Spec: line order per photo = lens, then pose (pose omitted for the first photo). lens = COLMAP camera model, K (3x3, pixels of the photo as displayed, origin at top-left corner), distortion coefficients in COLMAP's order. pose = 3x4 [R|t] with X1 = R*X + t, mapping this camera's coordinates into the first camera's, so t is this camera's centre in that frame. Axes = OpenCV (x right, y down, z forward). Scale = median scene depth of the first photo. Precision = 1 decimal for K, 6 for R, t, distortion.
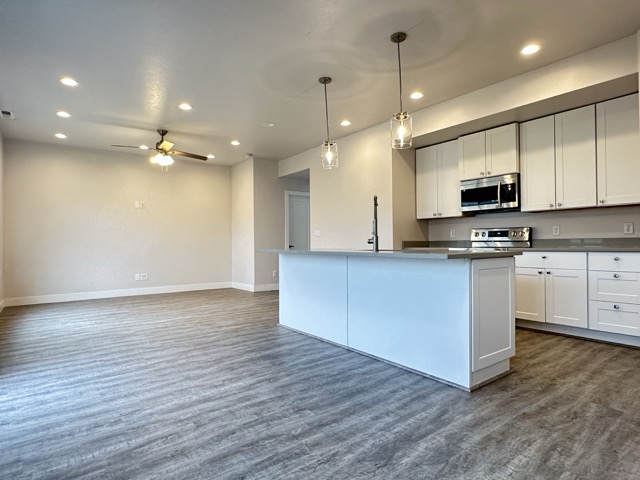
lens RADIAL K [[369.6, 0, 320.1], [0, 369.6, 242.4], [0, 0, 1]] dist [0.000356, -0.000120]
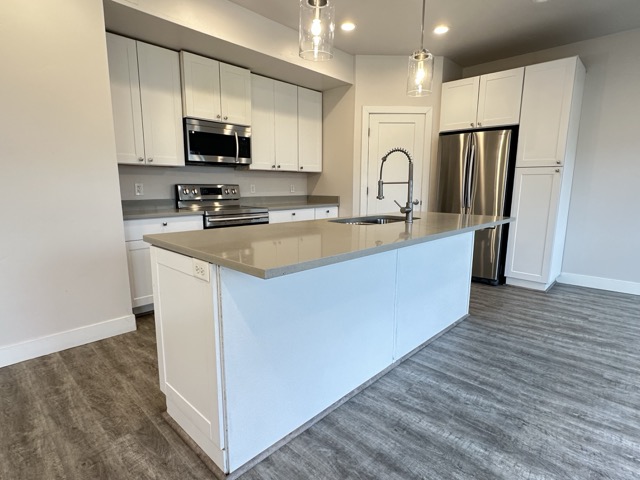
lens RADIAL K [[337.8, 0, 319.8], [0, 337.8, 239.5], [0, 0, 1]] dist [-0.006302, -0.000047]
pose [[-0.158708, -0.149664, 0.975916, -0.618654], [-0.011227, 0.988654, 0.149792, -0.056140], [-0.987262, 0.012817, -0.158587, 1.539335]]
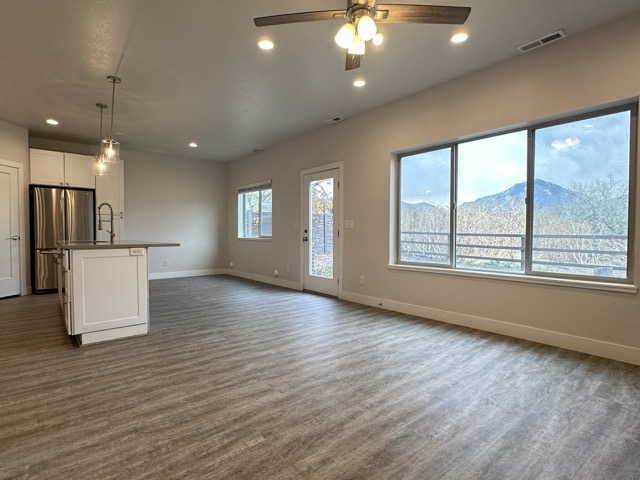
lens RADIAL K [[337.8, 0, 319.7], [0, 337.8, 240.0], [0, 0, 1]] dist [-0.006302, -0.000047]
pose [[-0.998947, 0.013084, -0.043968, -0.858752], [0.012661, 0.999871, 0.009885, 0.087020], [0.044091, 0.009318, -0.998984, 4.112815]]
